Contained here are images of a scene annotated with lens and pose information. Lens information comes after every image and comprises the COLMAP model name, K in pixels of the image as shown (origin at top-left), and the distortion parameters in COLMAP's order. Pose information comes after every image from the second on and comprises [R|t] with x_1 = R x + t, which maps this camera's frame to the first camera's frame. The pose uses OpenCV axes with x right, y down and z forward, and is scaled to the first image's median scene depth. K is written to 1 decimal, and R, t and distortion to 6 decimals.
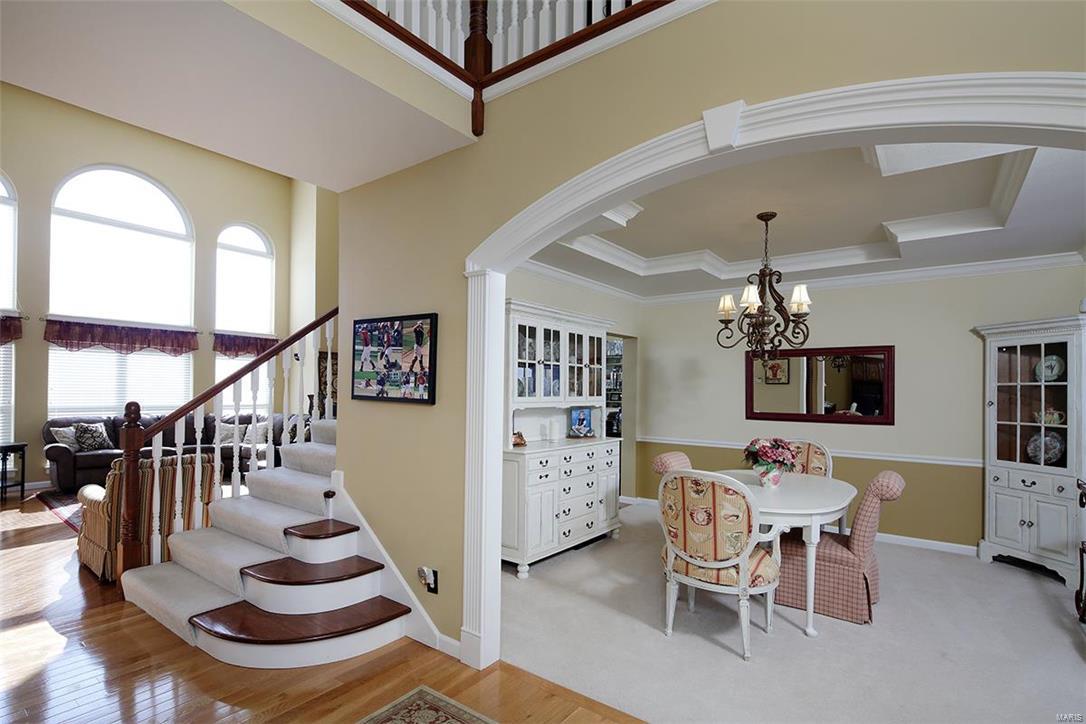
lens RADIAL K [[528.4, 0, 536.3], [0, 528.4, 387.5], [0, 0, 1]] dist [0.022790, 0.000441]
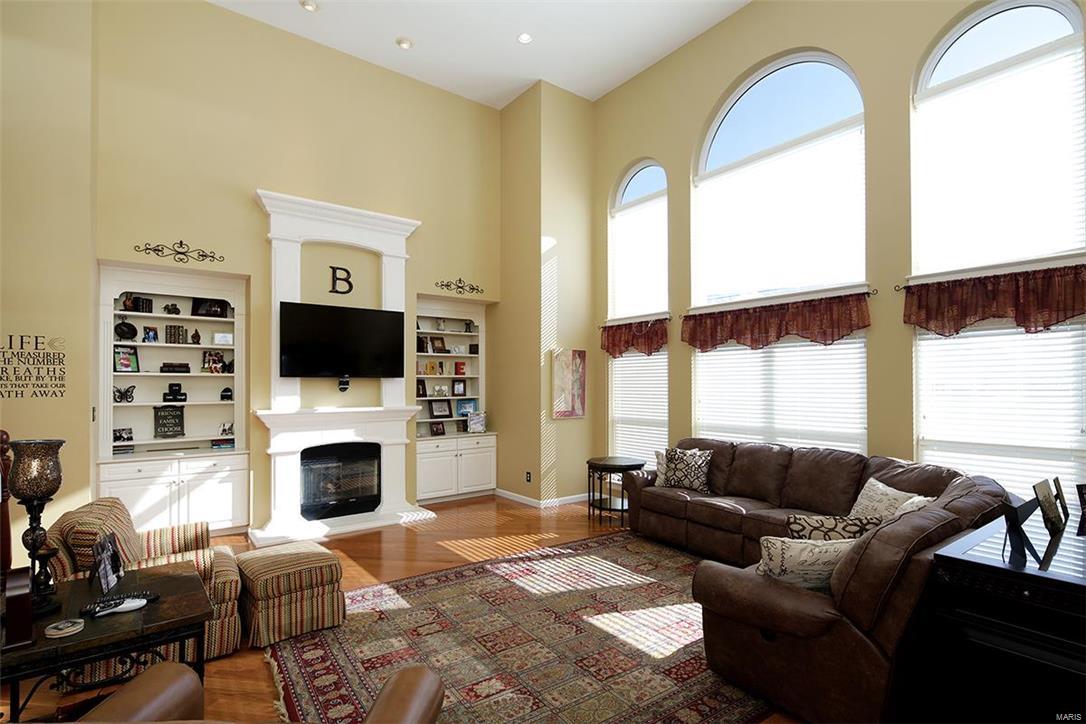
lens RADIAL K [[528.4, 0, 543.3], [0, 528.4, 366.5], [0, 0, 1]] dist [0.022790, 0.000441]
pose [[-0.278374, -0.025702, -0.960129, -0.073565], [0.017415, 0.999342, -0.031801, -0.025118], [0.960315, -0.025573, -0.277743, 0.946937]]
